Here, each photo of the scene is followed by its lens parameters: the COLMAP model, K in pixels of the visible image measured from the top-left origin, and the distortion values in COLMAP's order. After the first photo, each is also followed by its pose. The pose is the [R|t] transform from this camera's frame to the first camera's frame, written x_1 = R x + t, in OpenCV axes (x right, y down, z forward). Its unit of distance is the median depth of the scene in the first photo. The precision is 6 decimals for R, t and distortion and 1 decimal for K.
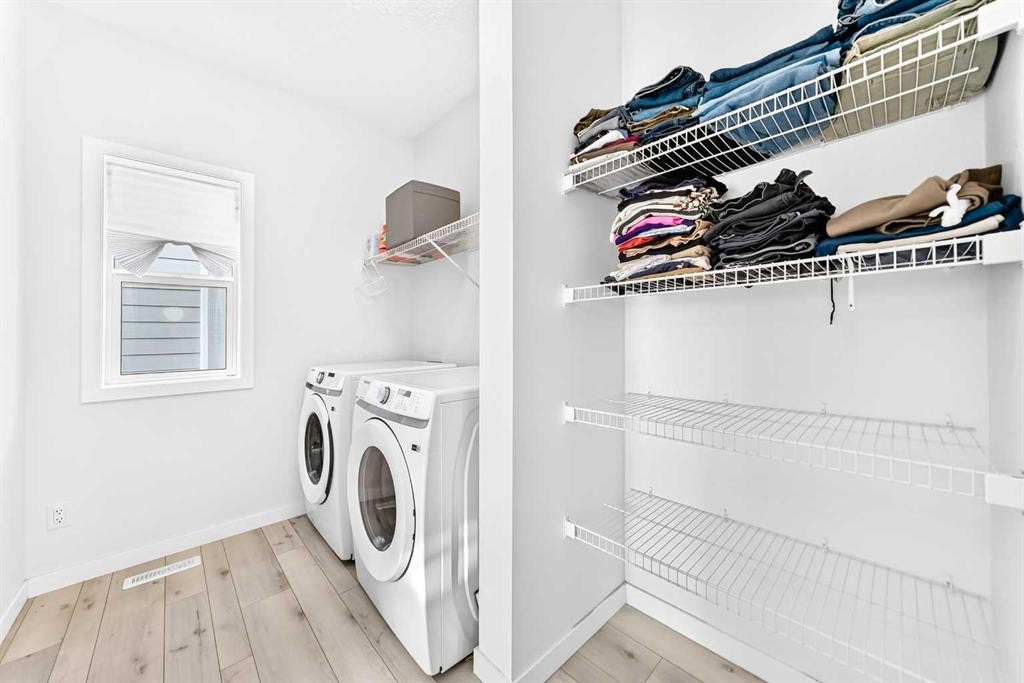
lens RADIAL K [[373.8, 0, 509.0], [0, 373.8, 335.7], [0, 0, 1]] dist [-0.021000, 0.006814]
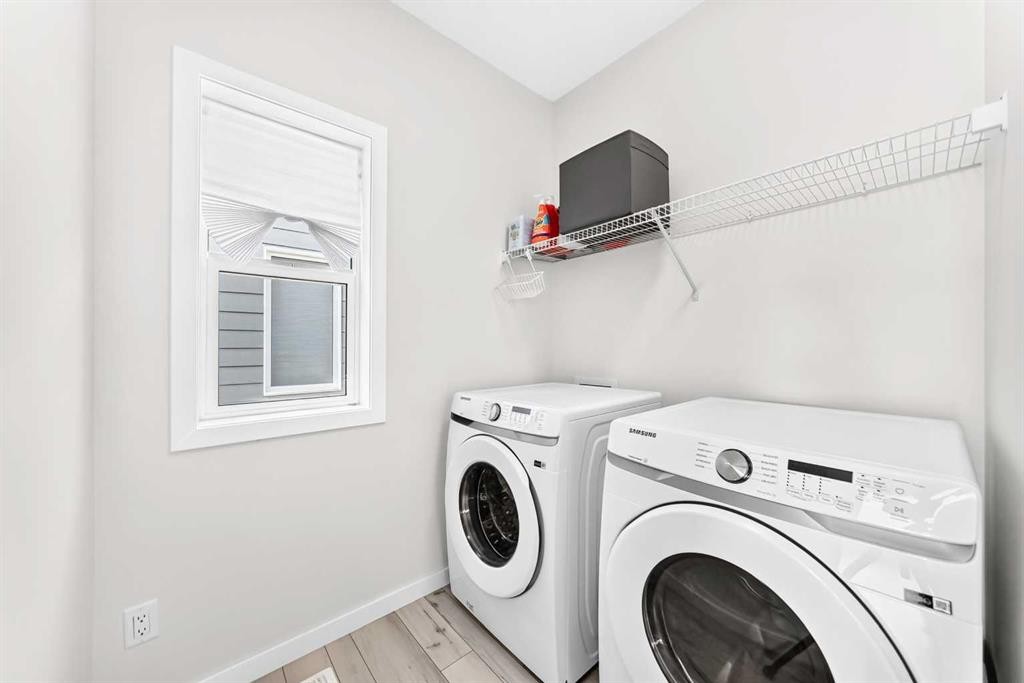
lens RADIAL K [[360.6, 0, 515.4], [0, 360.6, 350.4], [0, 0, 1]] dist [-0.009662, 0.000058]
pose [[0.999574, 0.013405, -0.025942, -0.440057], [-0.013058, 0.999824, 0.013507, -0.012366], [0.026119, -0.013163, 0.999572, 0.315548]]
